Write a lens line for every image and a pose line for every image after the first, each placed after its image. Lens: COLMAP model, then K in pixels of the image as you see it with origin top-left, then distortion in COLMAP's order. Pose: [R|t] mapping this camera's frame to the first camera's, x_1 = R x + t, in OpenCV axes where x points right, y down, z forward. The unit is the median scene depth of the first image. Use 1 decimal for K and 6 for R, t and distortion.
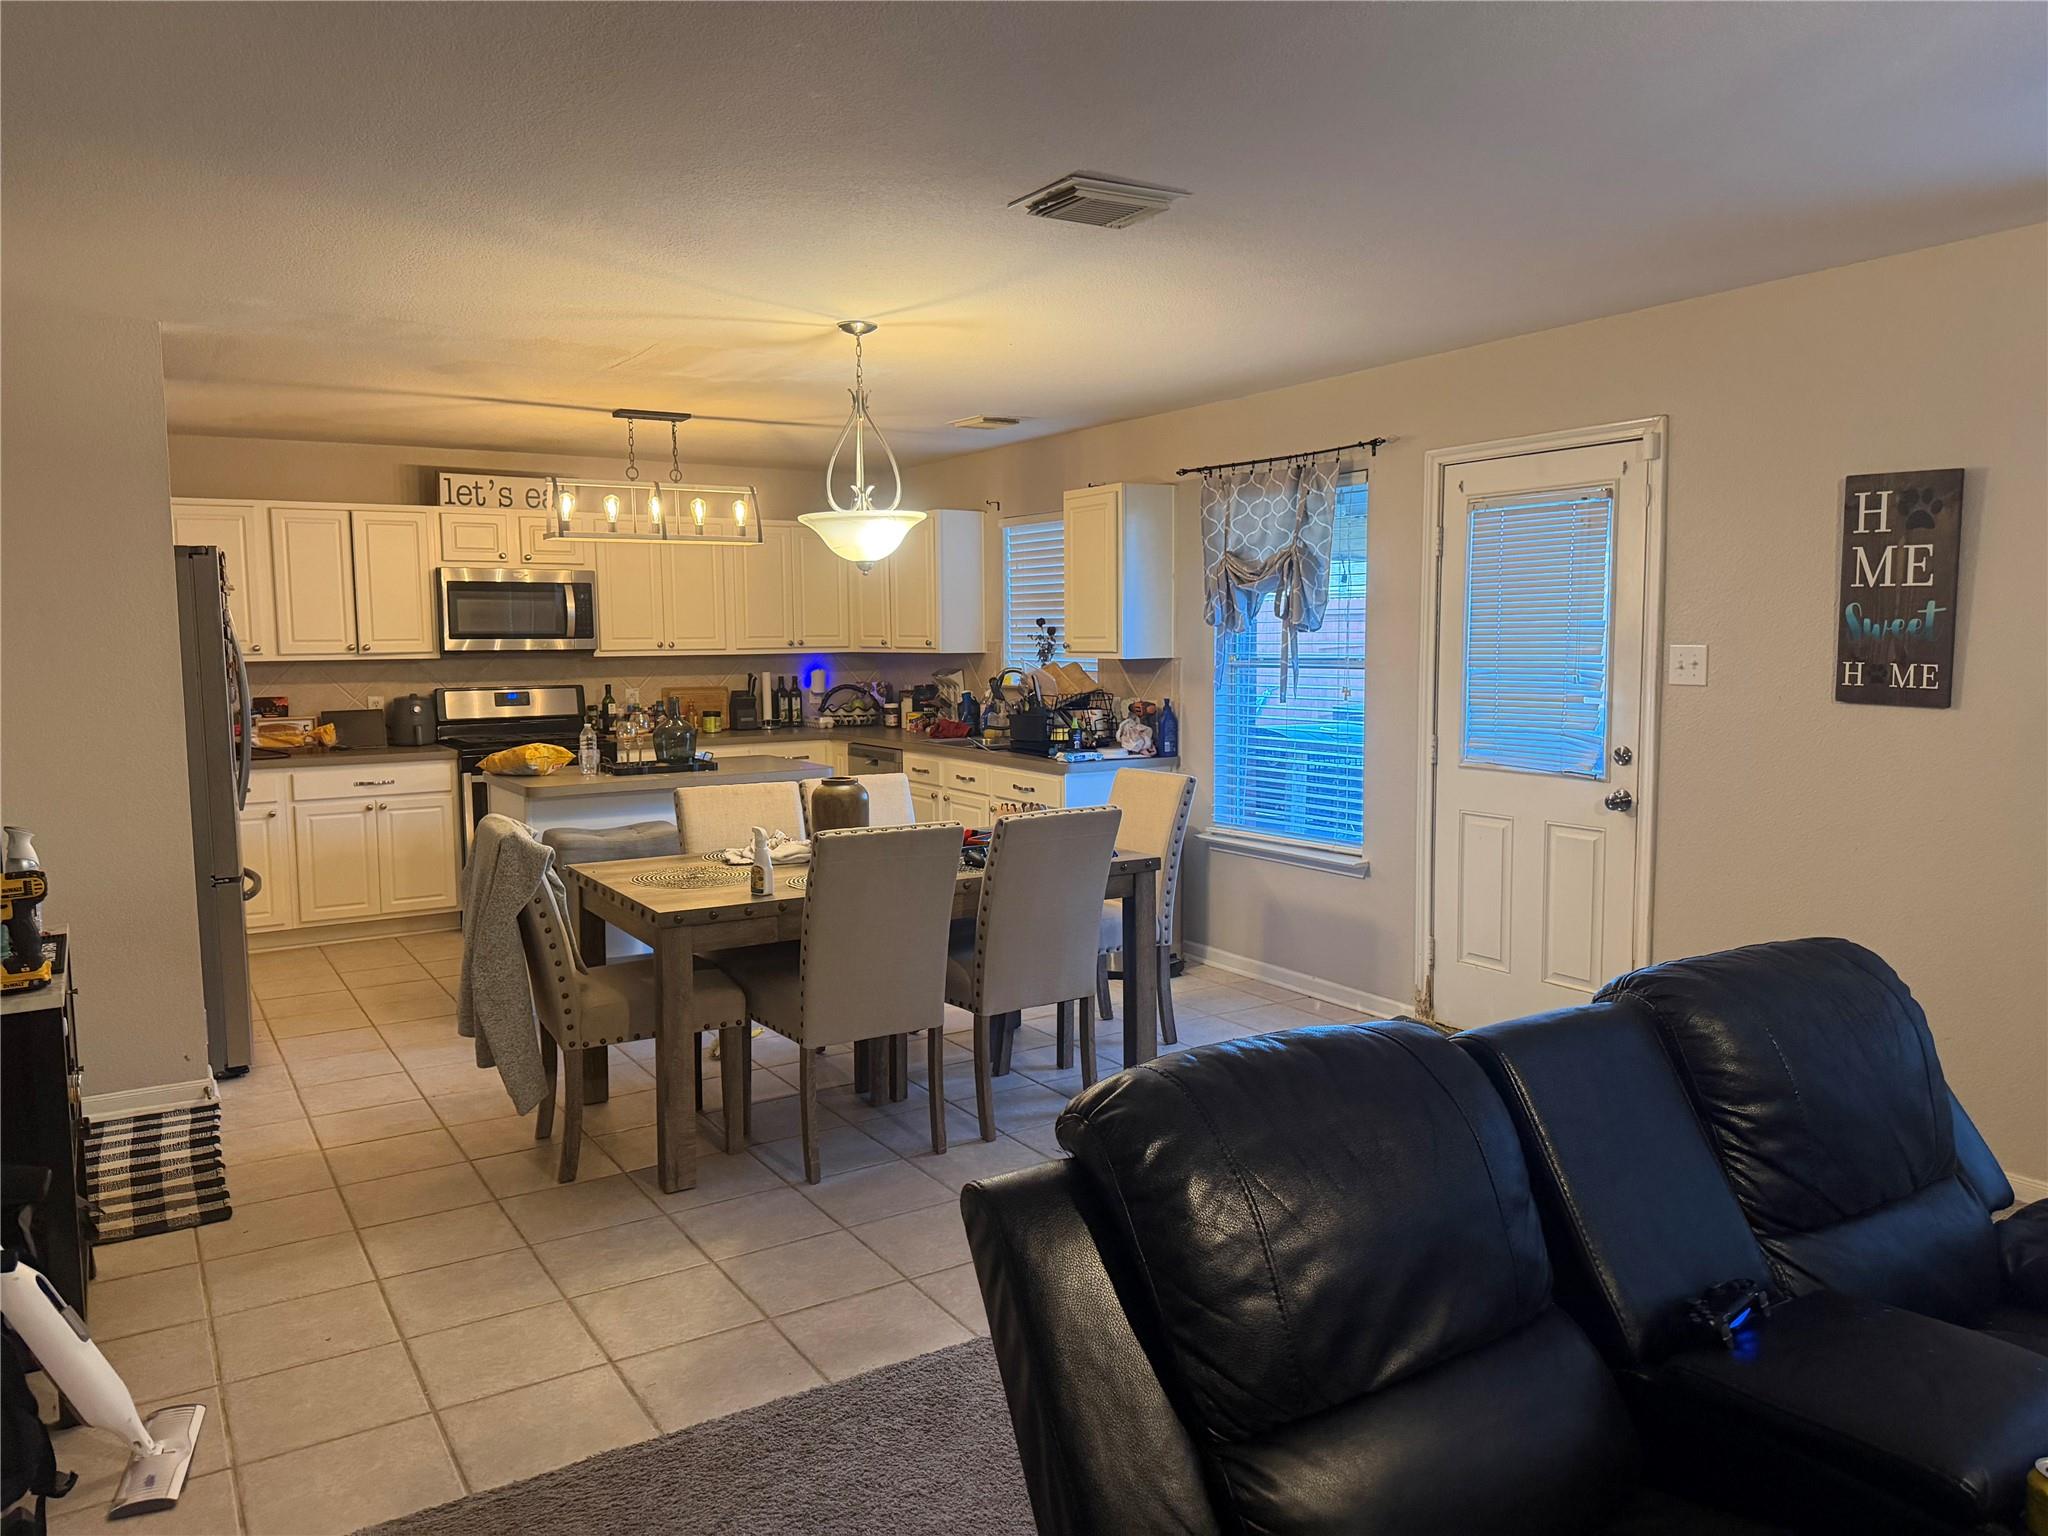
lens RADIAL K [[1430.8, 0, 1024.0], [0, 1430.8, 768.0], [0, 0, 1]] dist [0.038492, -0.001700]
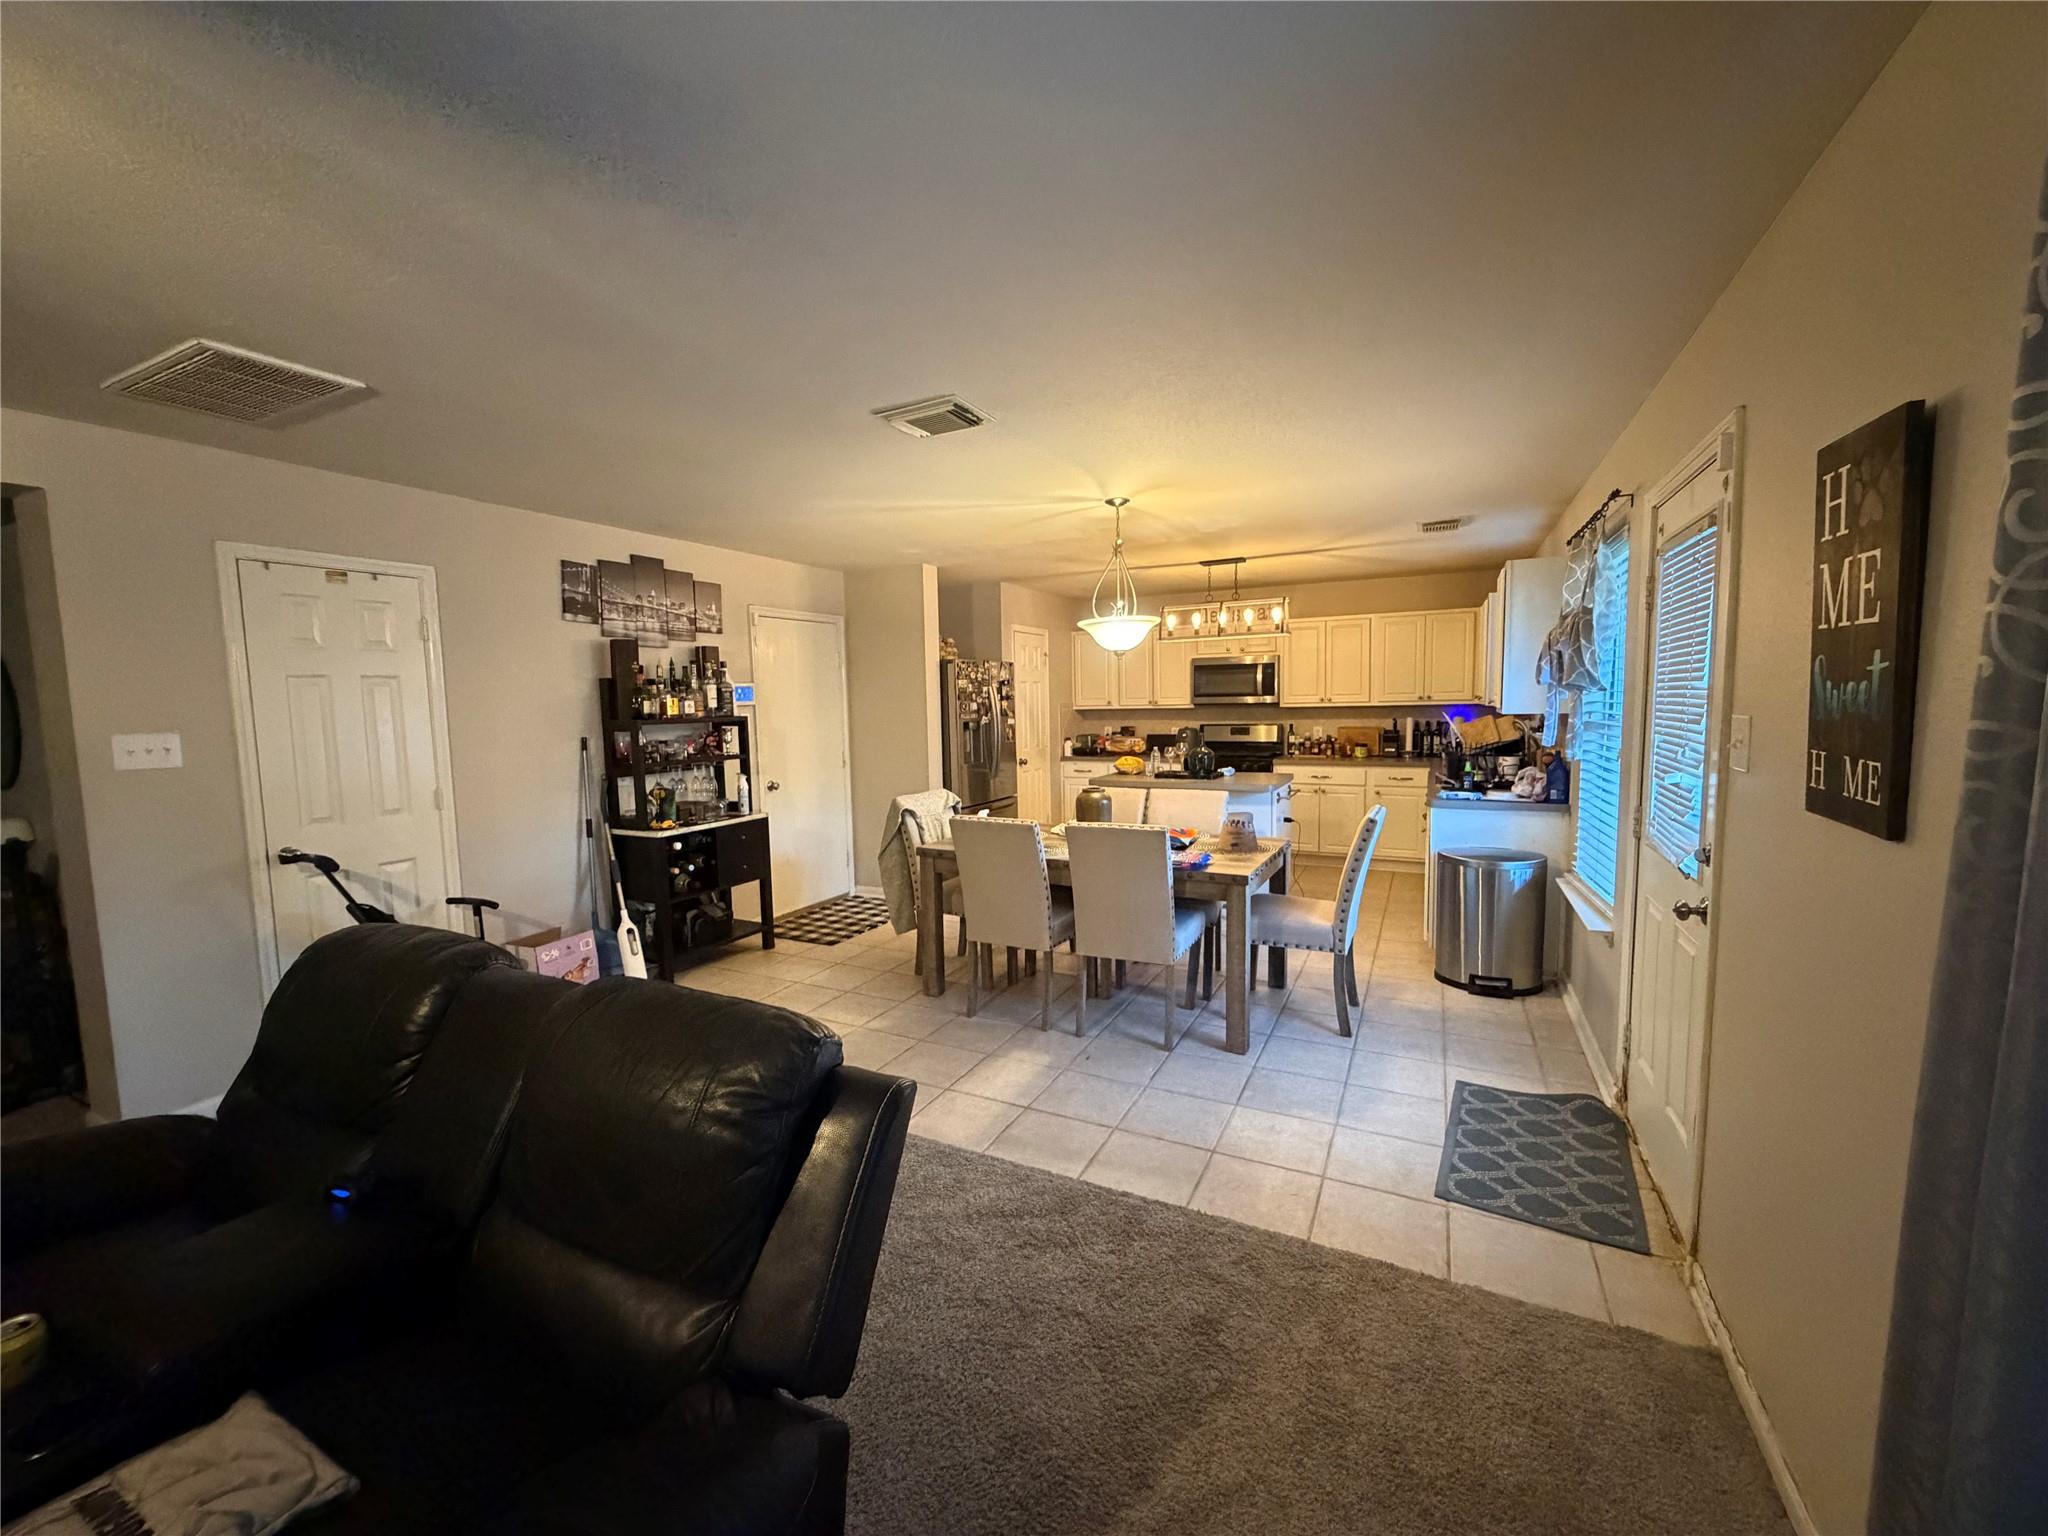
lens RADIAL K [[819.3, 0, 1024.0], [0, 819.3, 768.0], [0, 0, 1]] dist [-0.000626, 0.000193]
pose [[0.514232, 0.072531, -0.854579, 0.476615], [-0.067479, 0.996750, 0.043992, -0.039309], [0.854993, 0.035044, 0.517455, 0.358942]]
